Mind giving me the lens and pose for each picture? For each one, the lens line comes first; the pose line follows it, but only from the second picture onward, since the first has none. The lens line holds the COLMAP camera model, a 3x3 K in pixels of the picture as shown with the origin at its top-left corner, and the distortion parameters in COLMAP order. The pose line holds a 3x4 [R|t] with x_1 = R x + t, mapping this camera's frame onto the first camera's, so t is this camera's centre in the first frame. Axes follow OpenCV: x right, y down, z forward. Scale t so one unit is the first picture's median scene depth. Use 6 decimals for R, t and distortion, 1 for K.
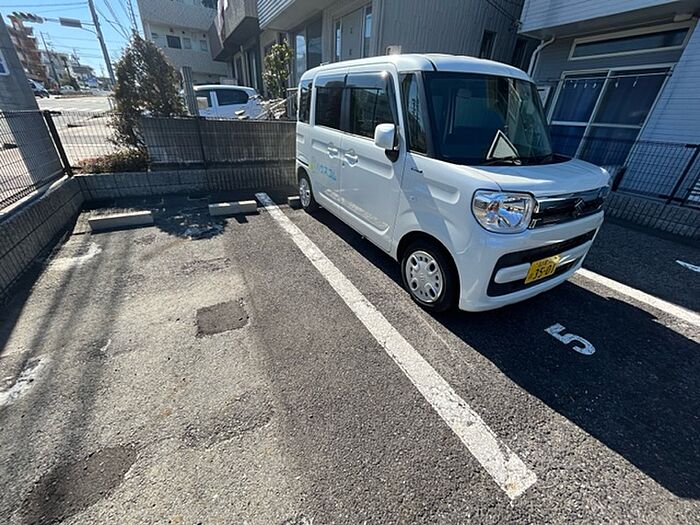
lens RADIAL K [[283.7, 0, 348.2], [0, 283.7, 263.3], [0, 0, 1]] dist [-0.007122, 0.001095]
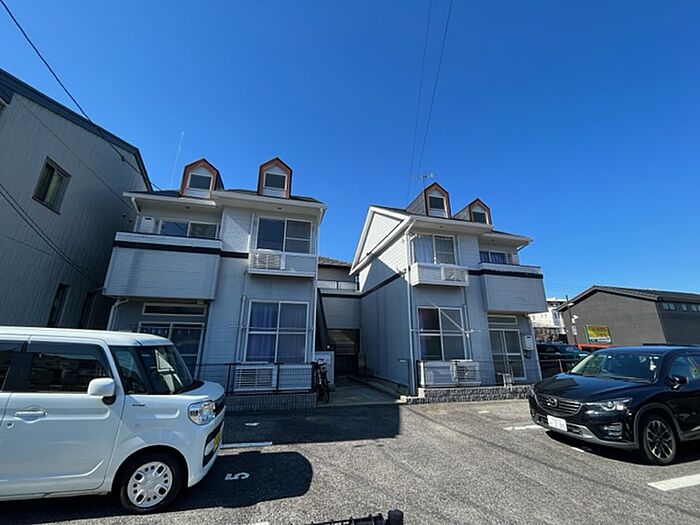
lens RADIAL K [[283.7, 0, 348.3], [0, 283.7, 262.6], [0, 0, 1]] dist [-0.007122, 0.001095]
pose [[0.247727, 0.234503, 0.940021, -0.846660], [0.461063, 0.824813, -0.327268, 0.044024], [-0.852087, 0.514482, 0.096208, -0.391557]]
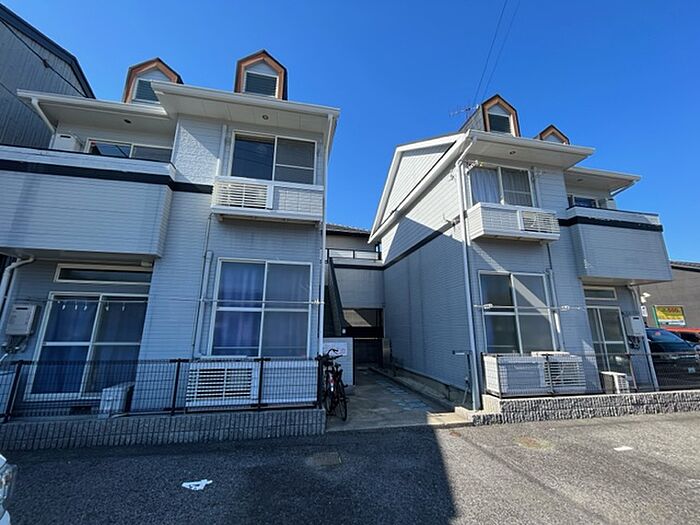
lens RADIAL K [[283.7, 0, 347.1], [0, 283.7, 261.9], [0, 0, 1]] dist [-0.007122, 0.001095]
pose [[0.298887, 0.179147, 0.937322, 0.416111], [0.452937, 0.837903, -0.304575, -0.124306], [-0.839949, 0.515582, 0.169296, 0.000836]]
